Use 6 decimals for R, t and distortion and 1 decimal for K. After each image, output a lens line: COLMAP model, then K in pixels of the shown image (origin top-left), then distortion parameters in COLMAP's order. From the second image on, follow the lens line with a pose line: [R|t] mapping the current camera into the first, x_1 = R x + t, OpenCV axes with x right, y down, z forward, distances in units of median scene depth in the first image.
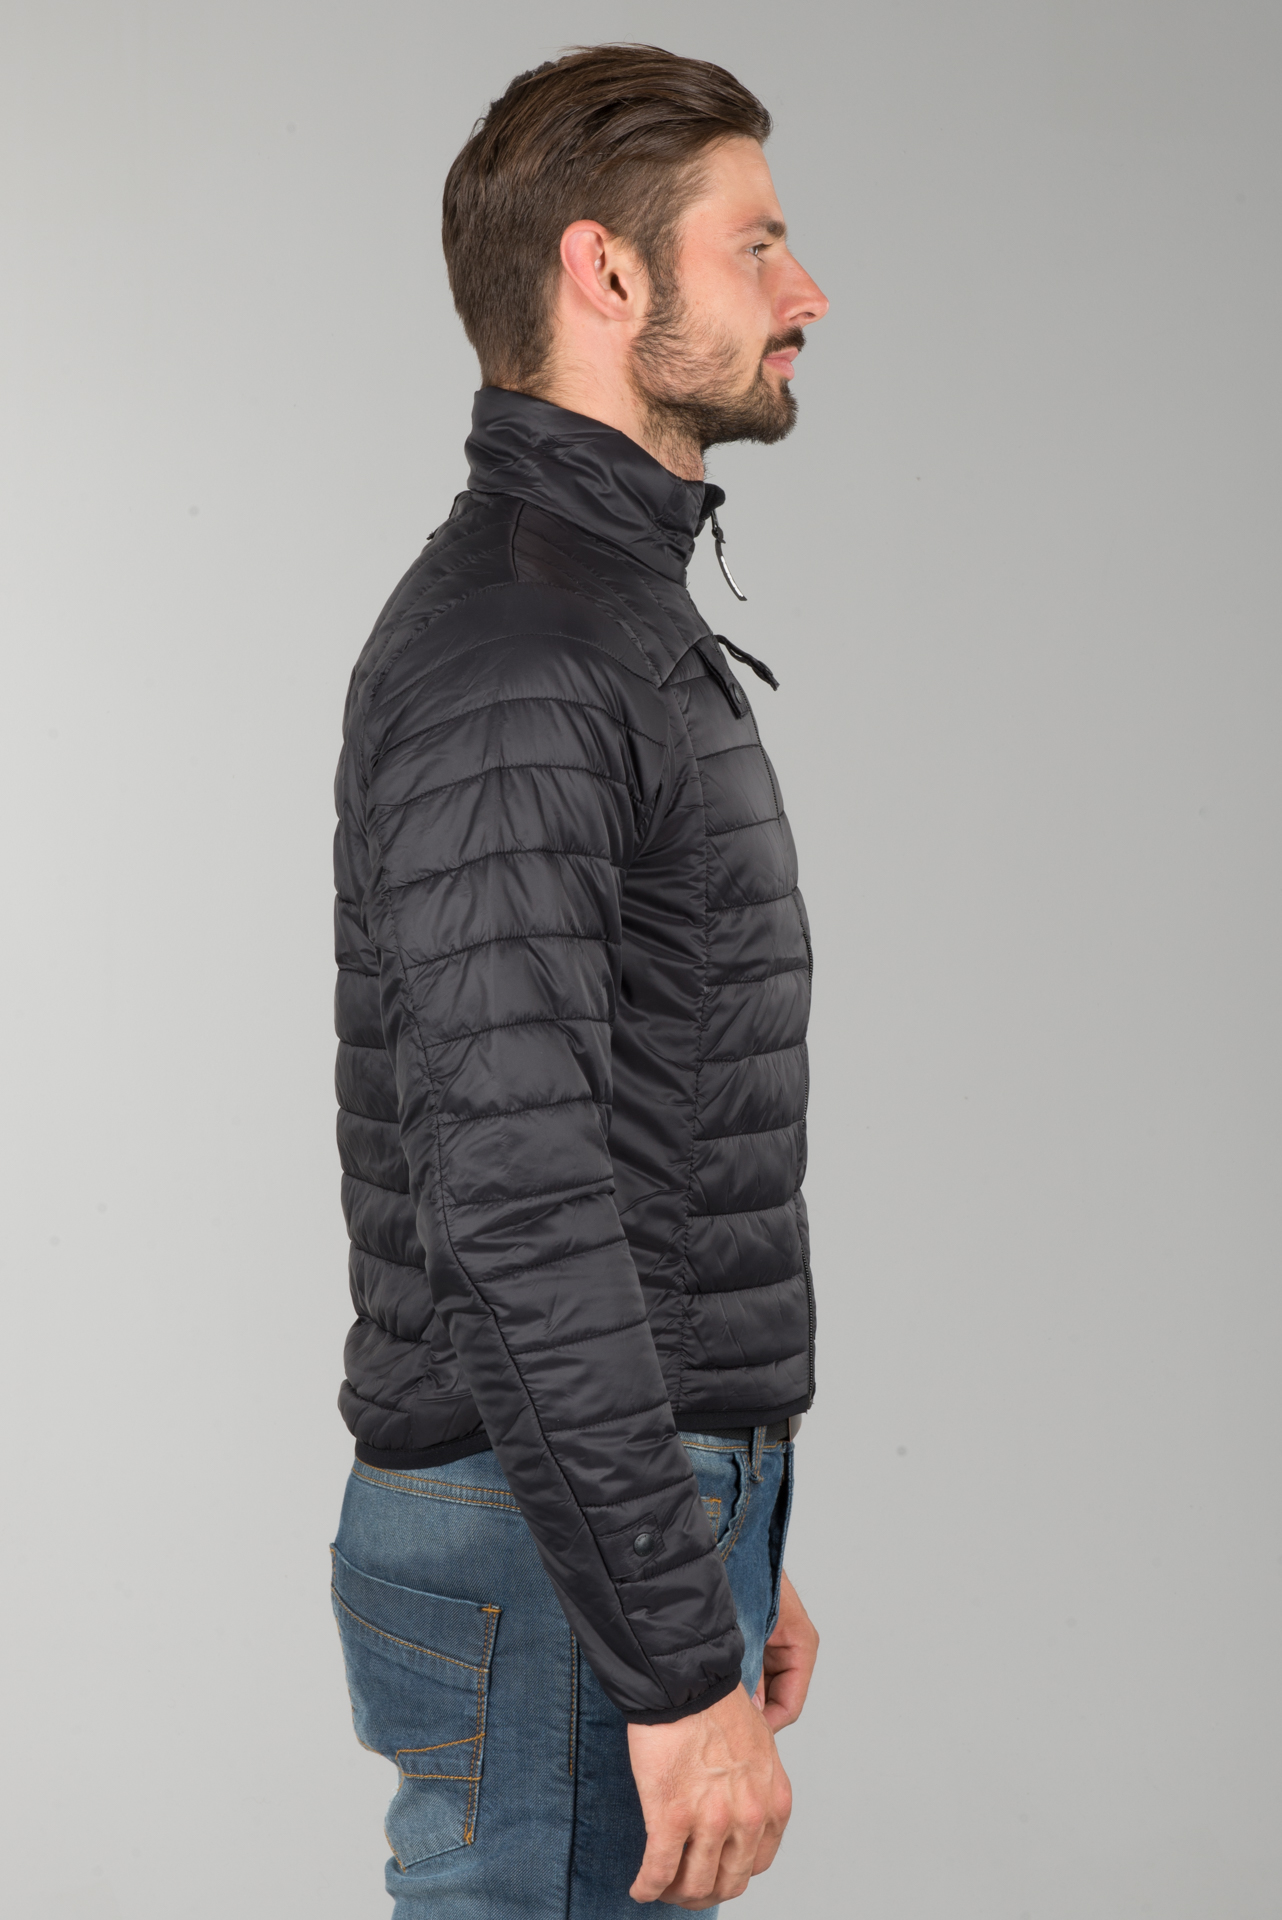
lens RADIAL K [[3783.6, 0, 641.0], [0, 3783.6, 960.0], [0, 0, 1]] dist [0.332038, -5.301476]
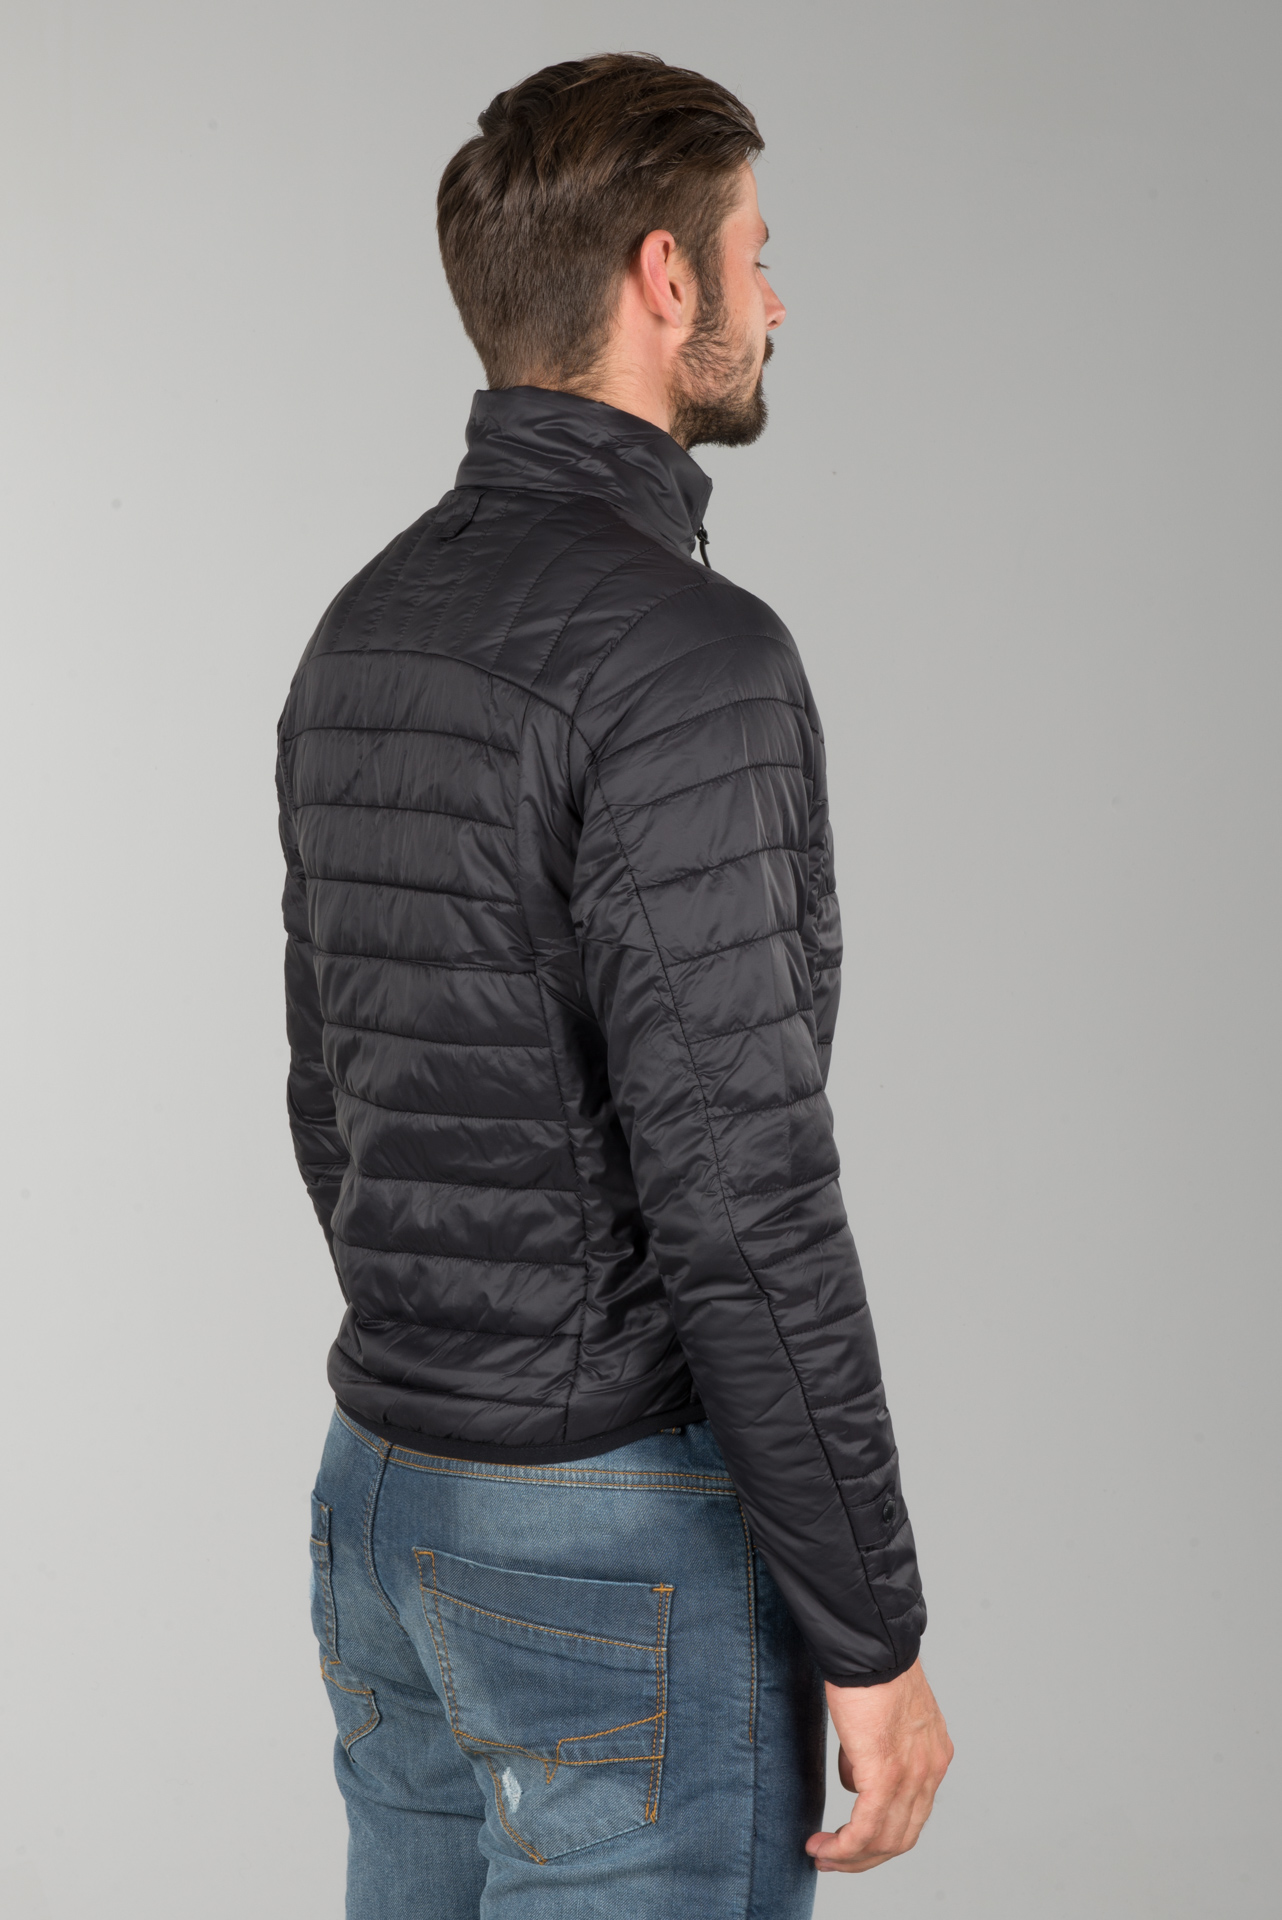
lens RADIAL K [[3786.0, 0, 641.0], [0, 3786.0, 960.0], [0, 0, 1]] dist [-0.012663, -0.043627]
pose [[0.922120, -0.037220, 0.385111, -0.431729], [0.032923, 0.999300, 0.017748, -0.016644], [-0.385502, -0.003687, 0.922700, 0.064455]]
